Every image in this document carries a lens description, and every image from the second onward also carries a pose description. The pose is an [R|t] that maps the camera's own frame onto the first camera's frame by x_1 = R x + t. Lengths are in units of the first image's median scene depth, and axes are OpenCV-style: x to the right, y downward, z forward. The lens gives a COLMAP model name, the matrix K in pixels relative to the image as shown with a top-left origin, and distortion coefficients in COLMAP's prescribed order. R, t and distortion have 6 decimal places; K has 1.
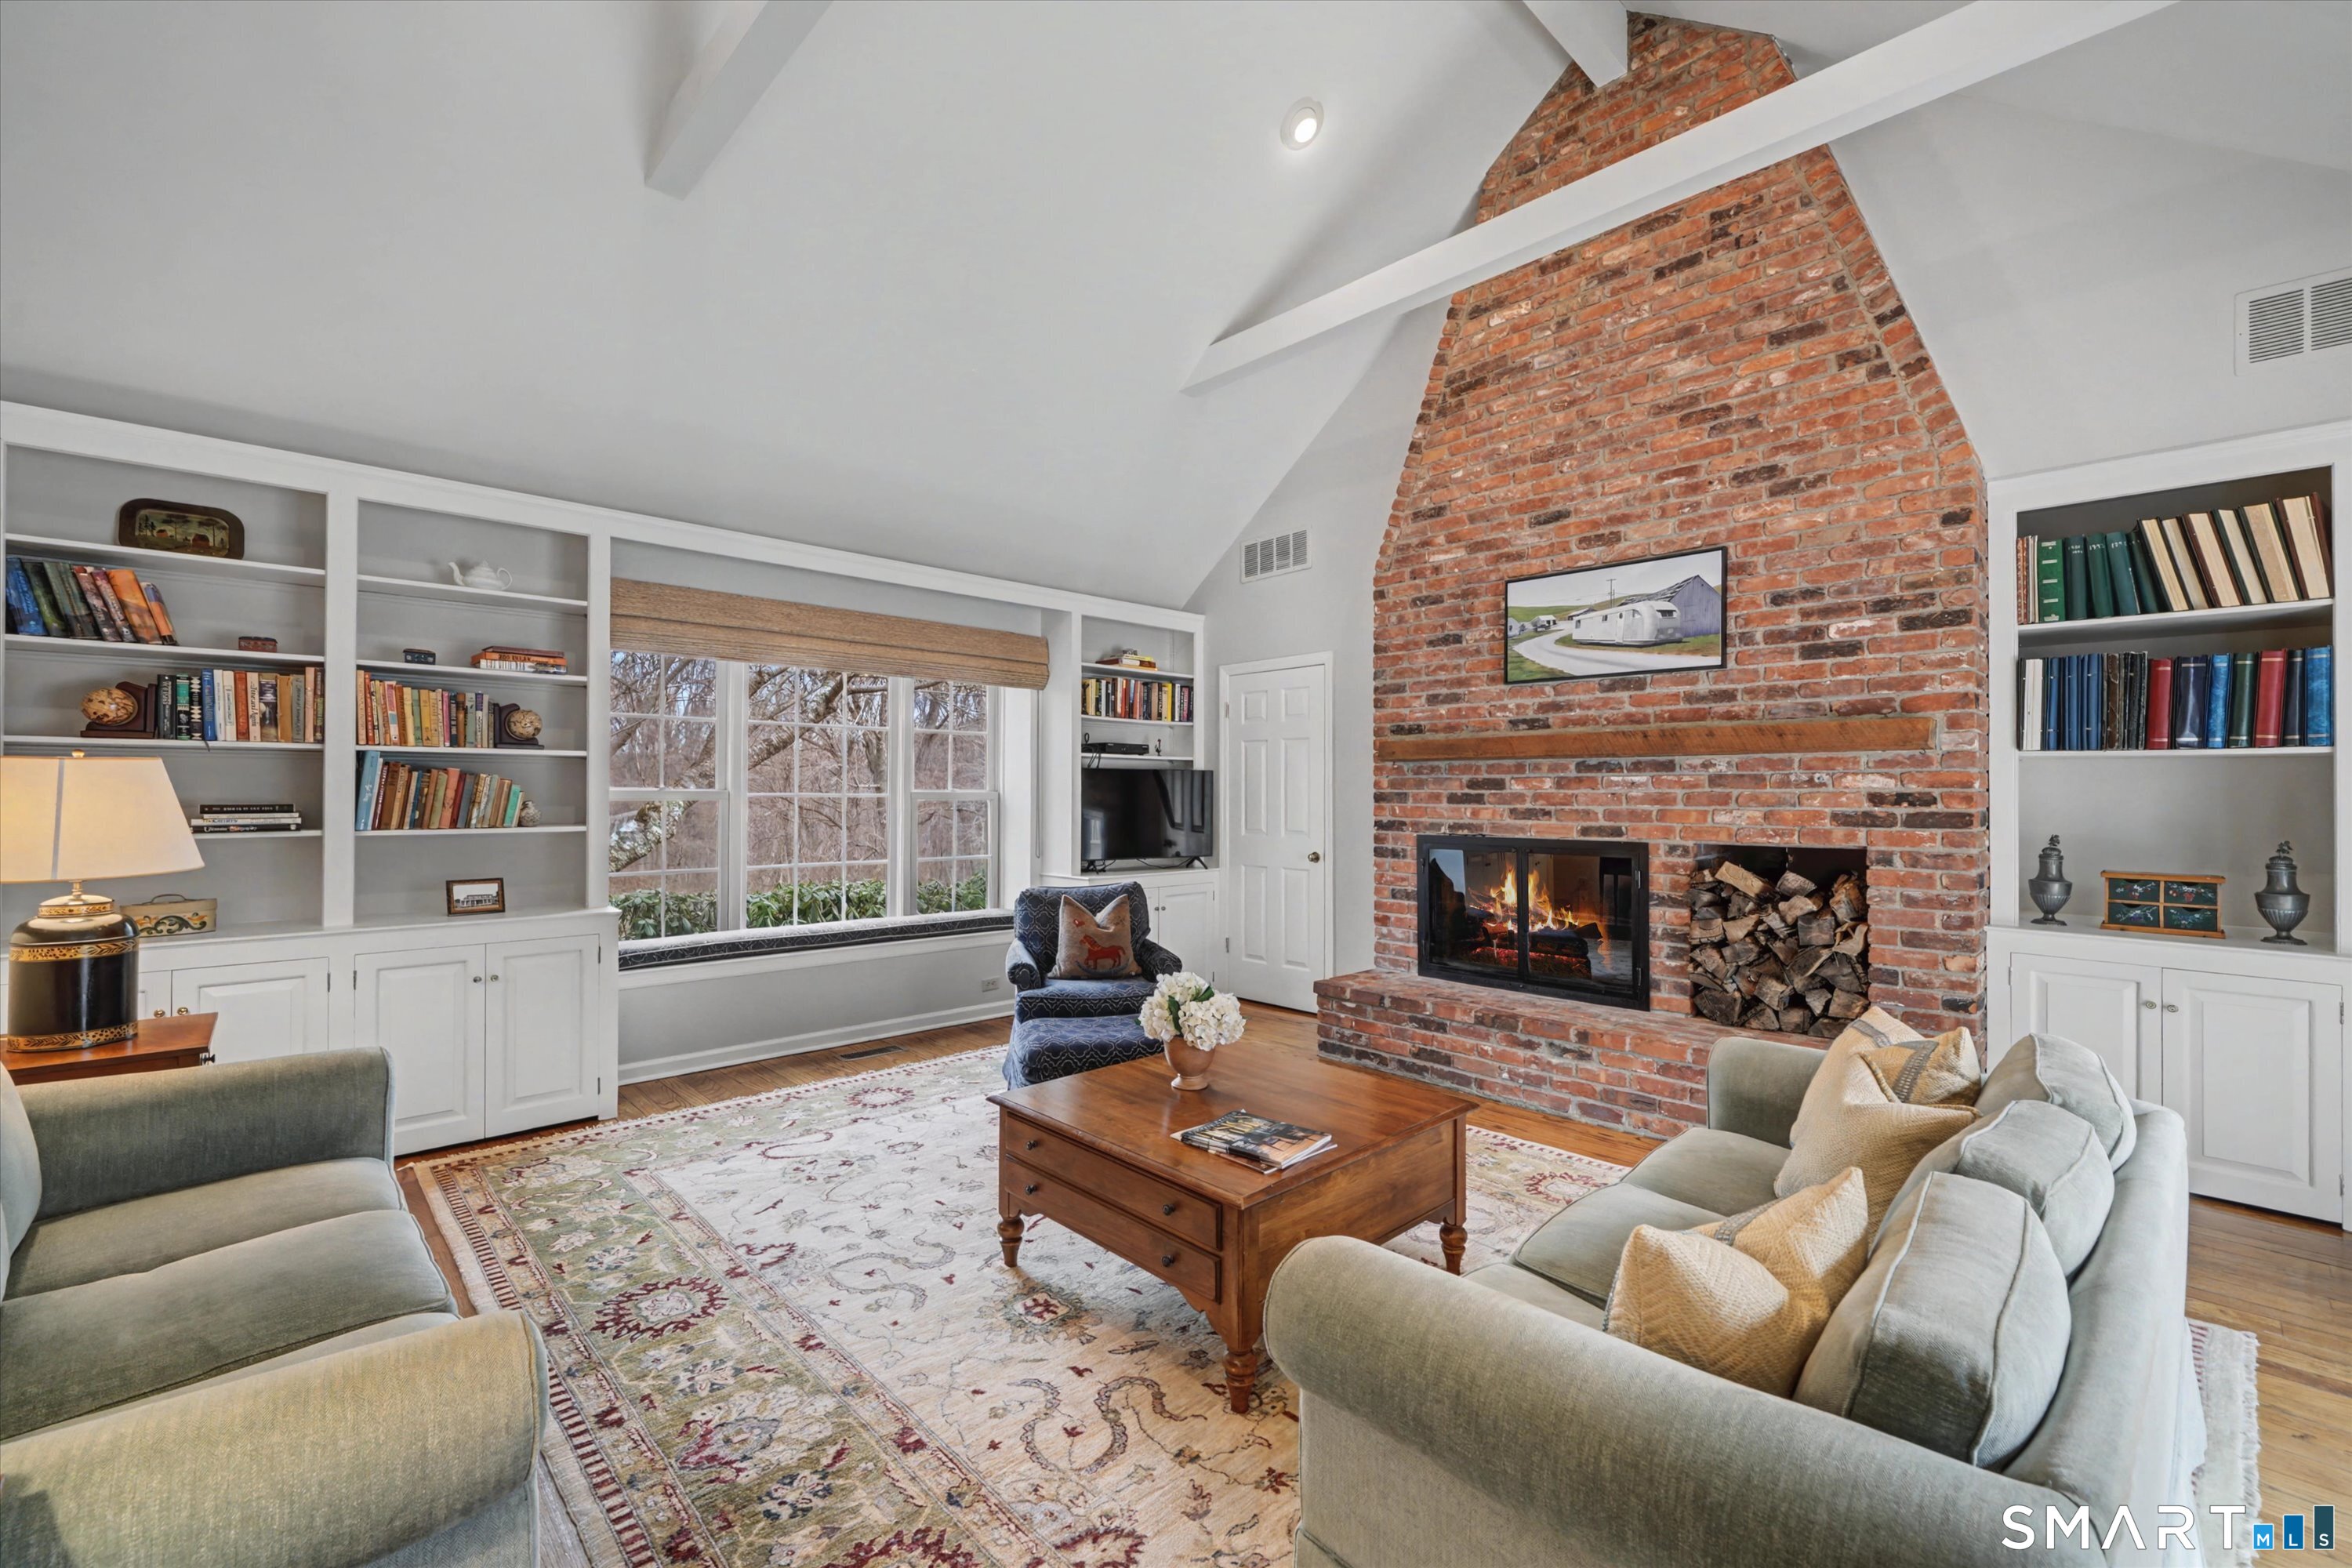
lens RADIAL K [[991.7, 0, 1185.9], [0, 991.7, 784.5], [0, 0, 1]] dist [-0.000168, 0.000090]
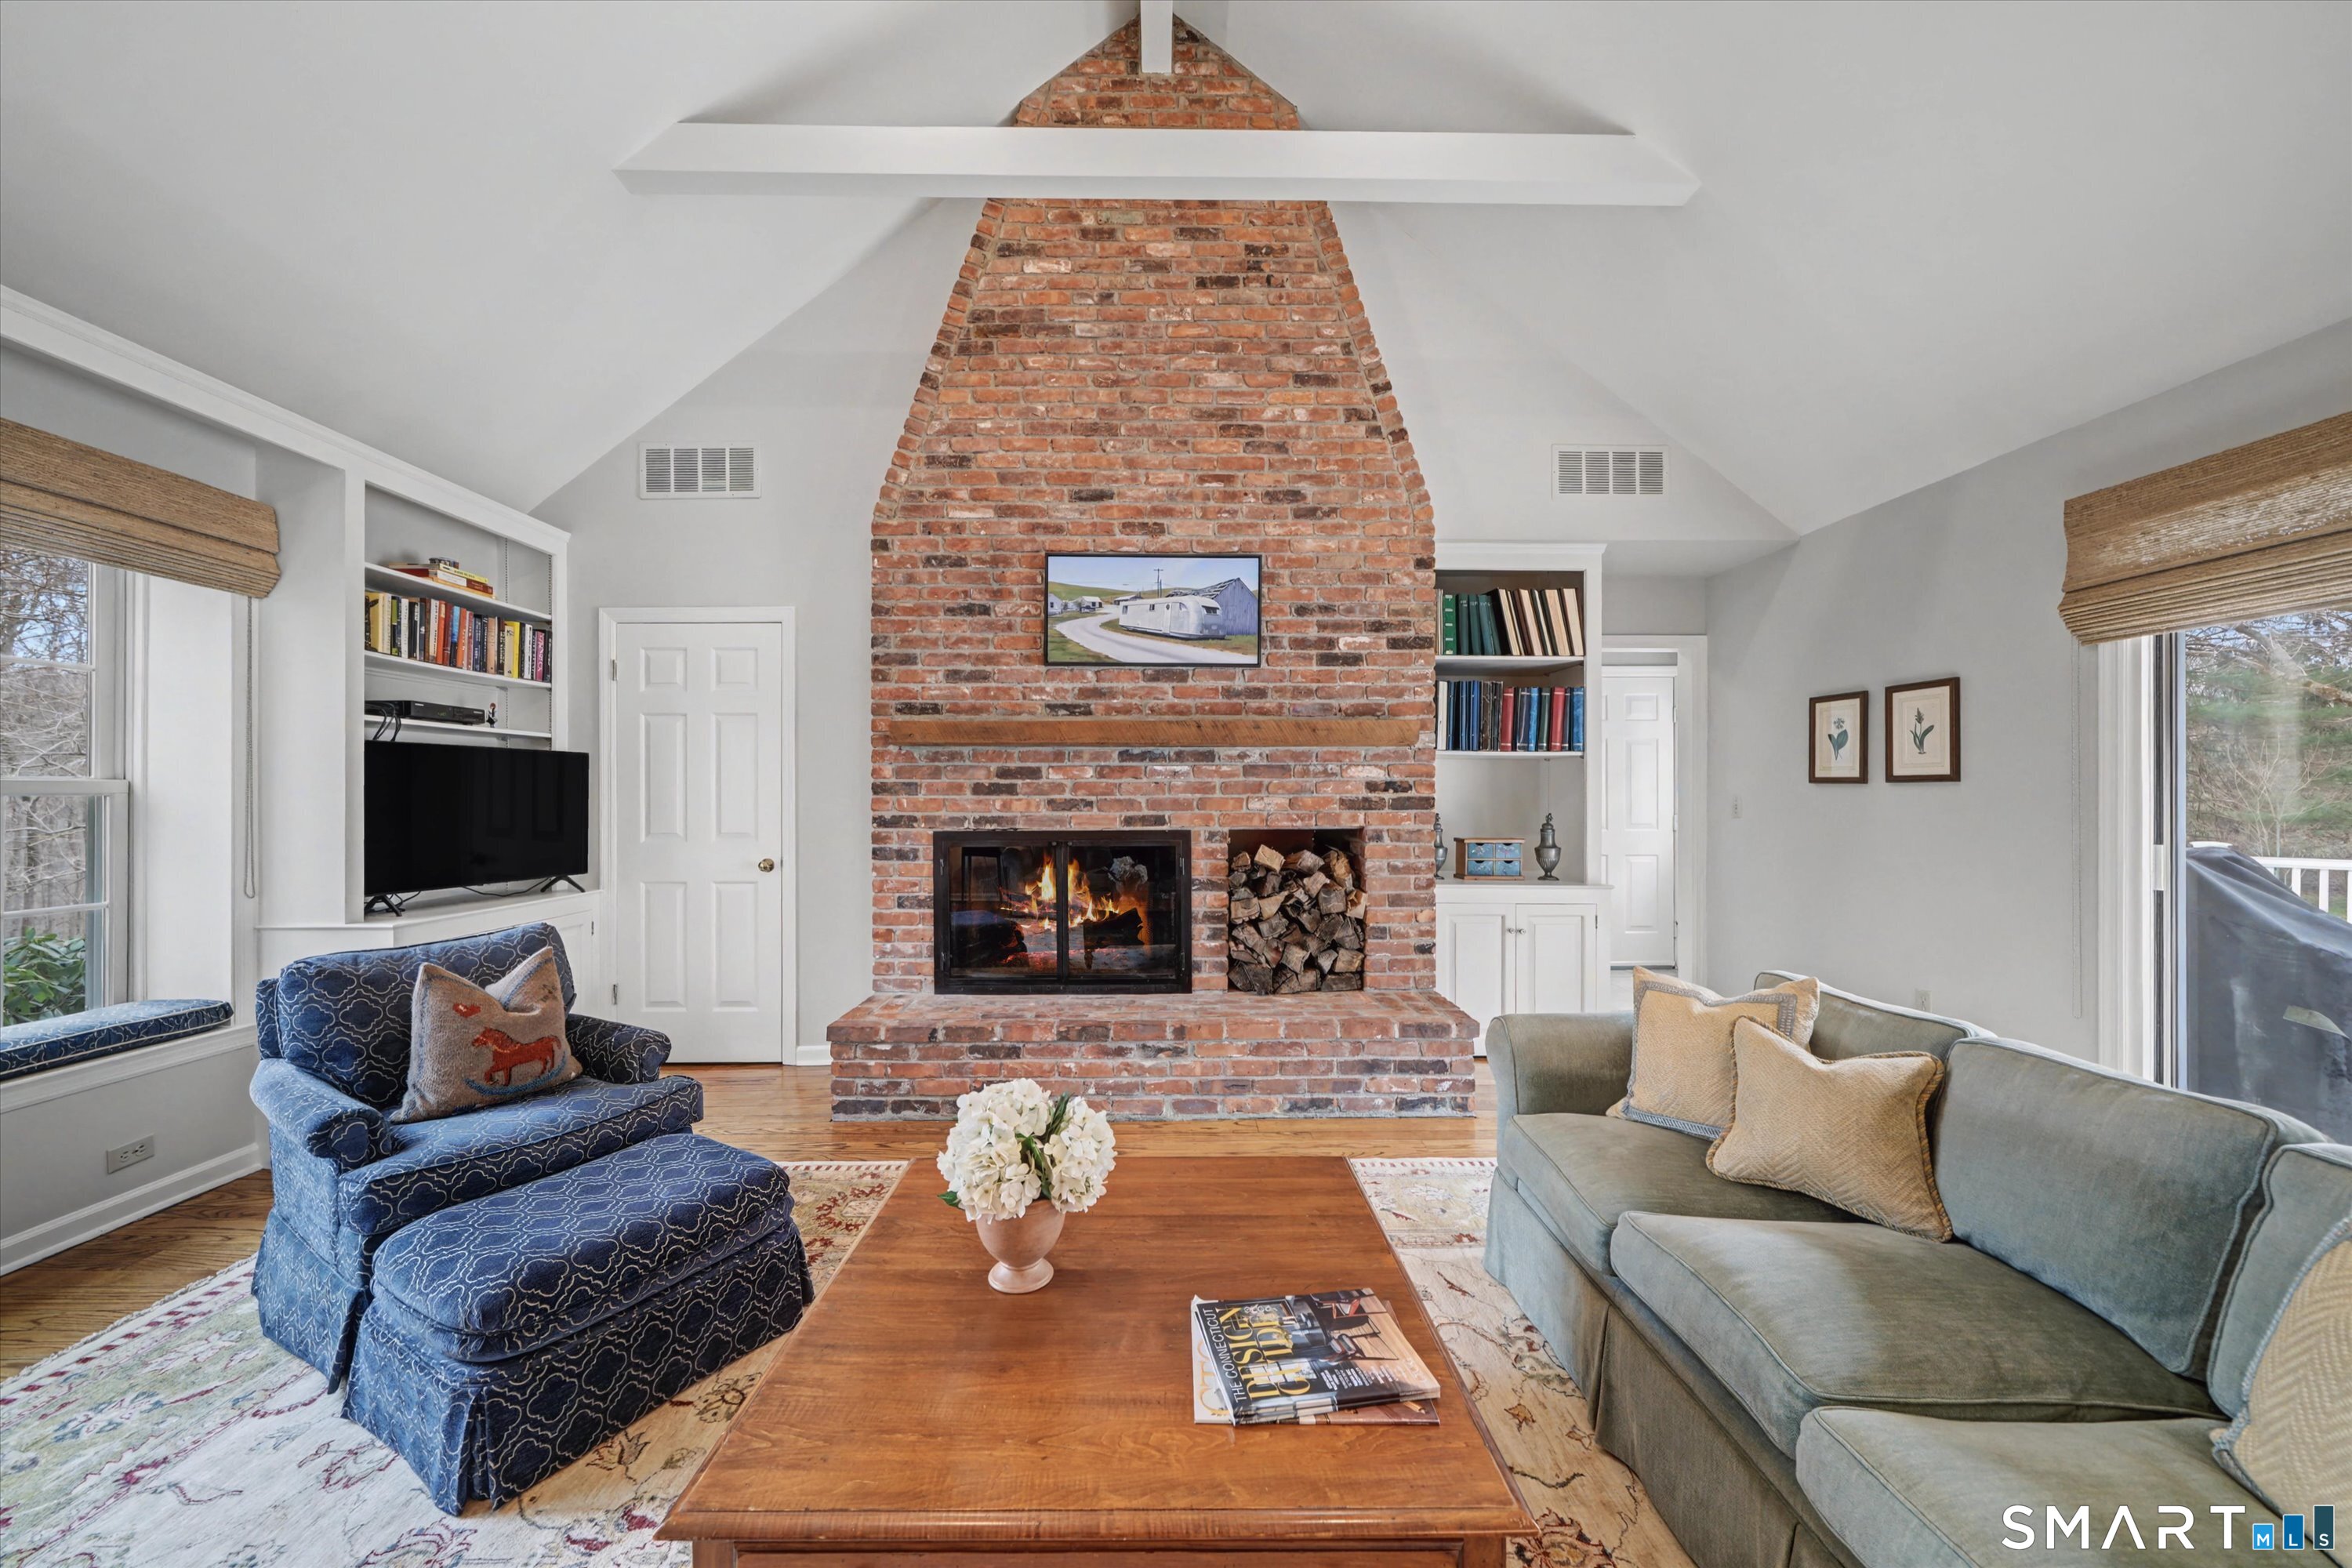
lens RADIAL K [[860.9, 0, 1177.8], [0, 860.9, 789.6], [0, 0, 1]] dist [0.000238, -0.000105]
pose [[0.685442, -0.000745, 0.728127, -0.197321], [-0.002552, 0.999991, 0.003425, 0.013493], [-0.728123, -0.004206, 0.685434, 0.396736]]
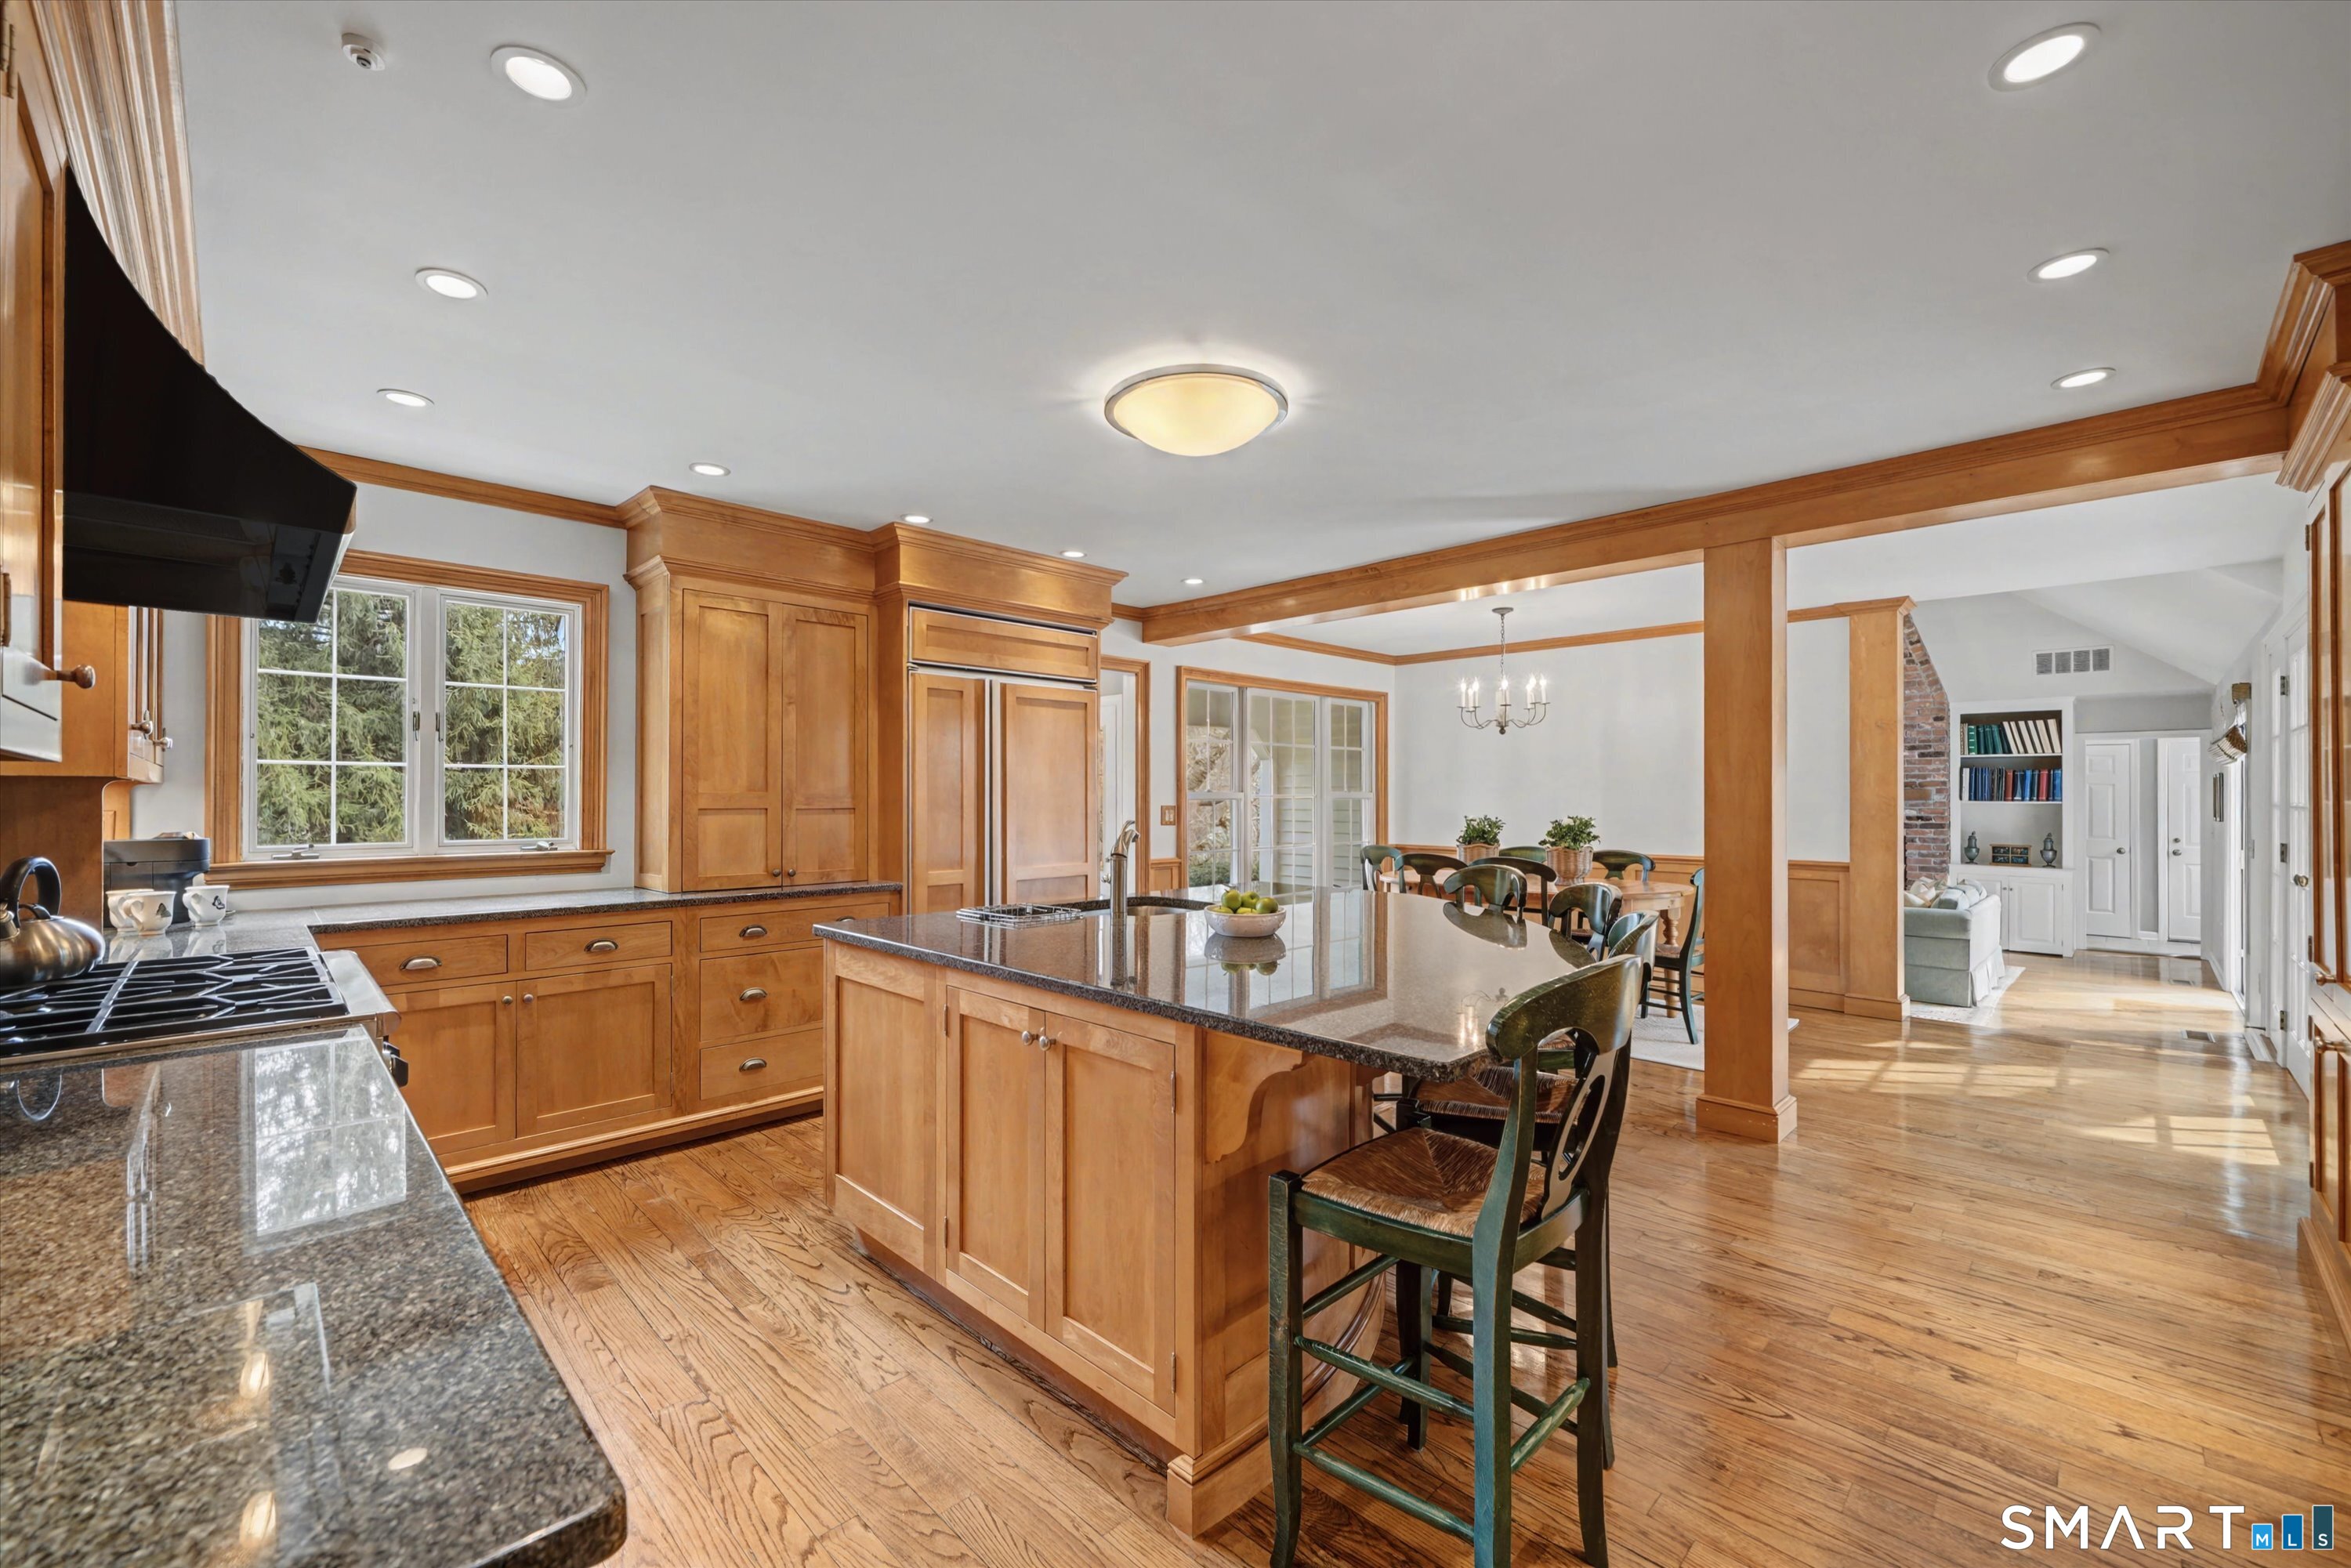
lens RADIAL K [[991.2, 0, 1166.0], [0, 991.2, 789.6], [0, 0, 1]] dist [-0.000168, 0.000090]
pose [[0.999759, 0.003017, 0.021762, -1.233284], [-0.003036, 0.999995, 0.000875, -0.052106], [-0.021760, -0.000941, 0.999763, -1.473066]]
